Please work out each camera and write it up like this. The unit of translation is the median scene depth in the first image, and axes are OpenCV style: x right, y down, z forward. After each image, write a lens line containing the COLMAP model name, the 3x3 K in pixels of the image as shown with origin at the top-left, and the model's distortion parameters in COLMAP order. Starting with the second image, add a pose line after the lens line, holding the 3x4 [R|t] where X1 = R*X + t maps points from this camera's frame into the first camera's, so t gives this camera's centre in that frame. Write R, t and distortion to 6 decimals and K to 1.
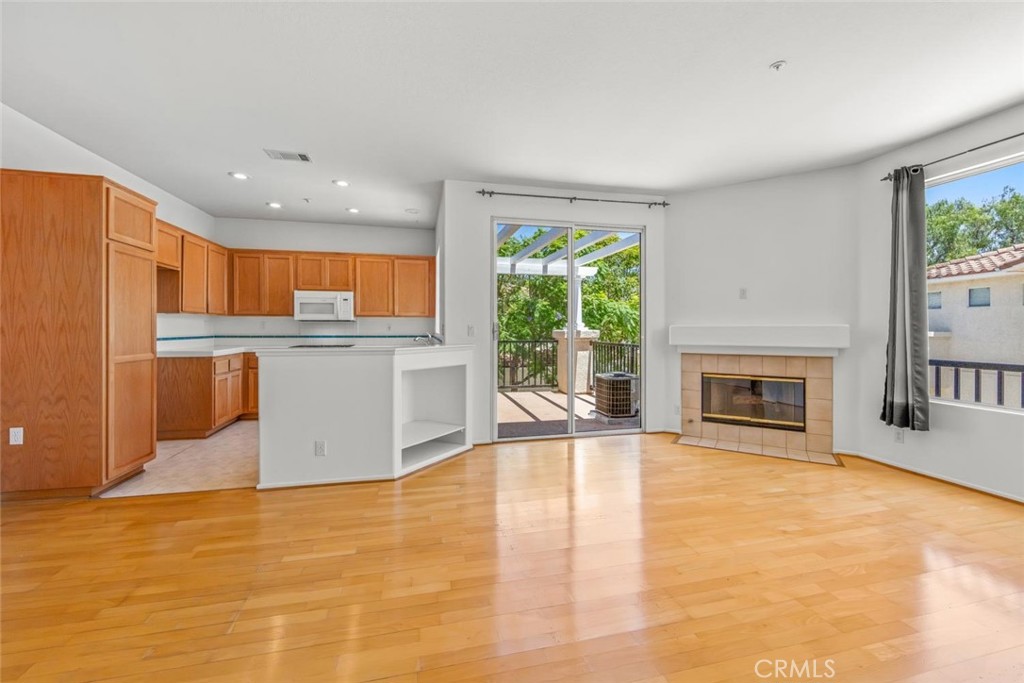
lens RADIAL K [[407.3, 0, 511.7], [0, 407.3, 331.1], [0, 0, 1]] dist [0.000361, -0.000131]
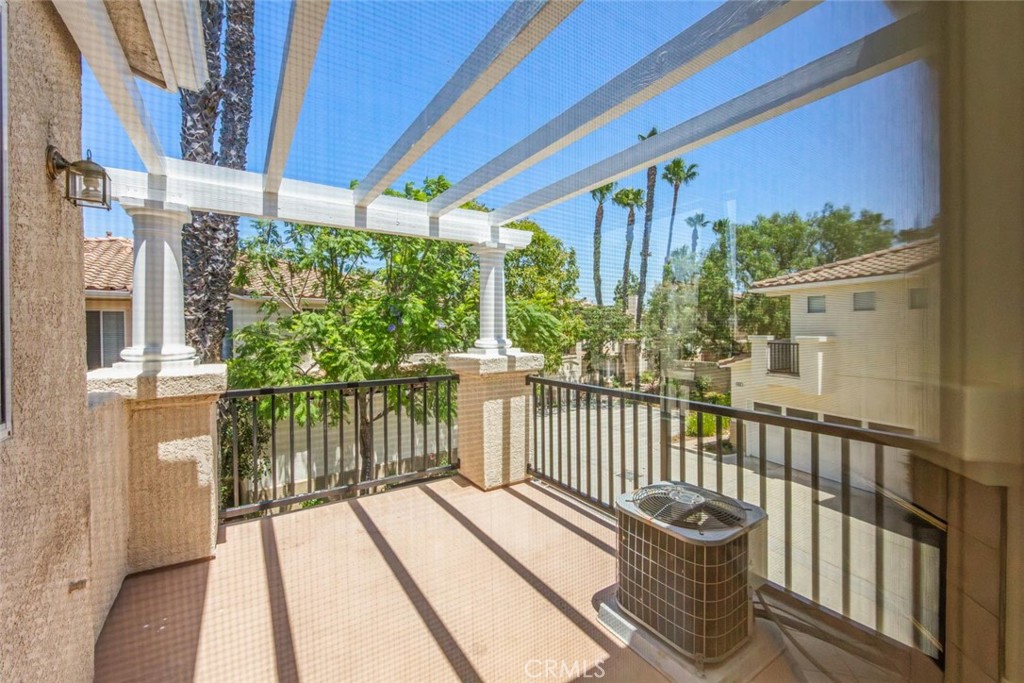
lens RADIAL K [[407.3, 0, 511.7], [0, 407.3, 331.1], [0, 0, 1]] dist [0.000361, -0.000131]
pose [[0.934987, -0.012796, 0.354451, -0.000185], [0.013857, 0.999904, -0.000453, -0.029217], [-0.354411, 0.005335, 0.935075, 0.508906]]
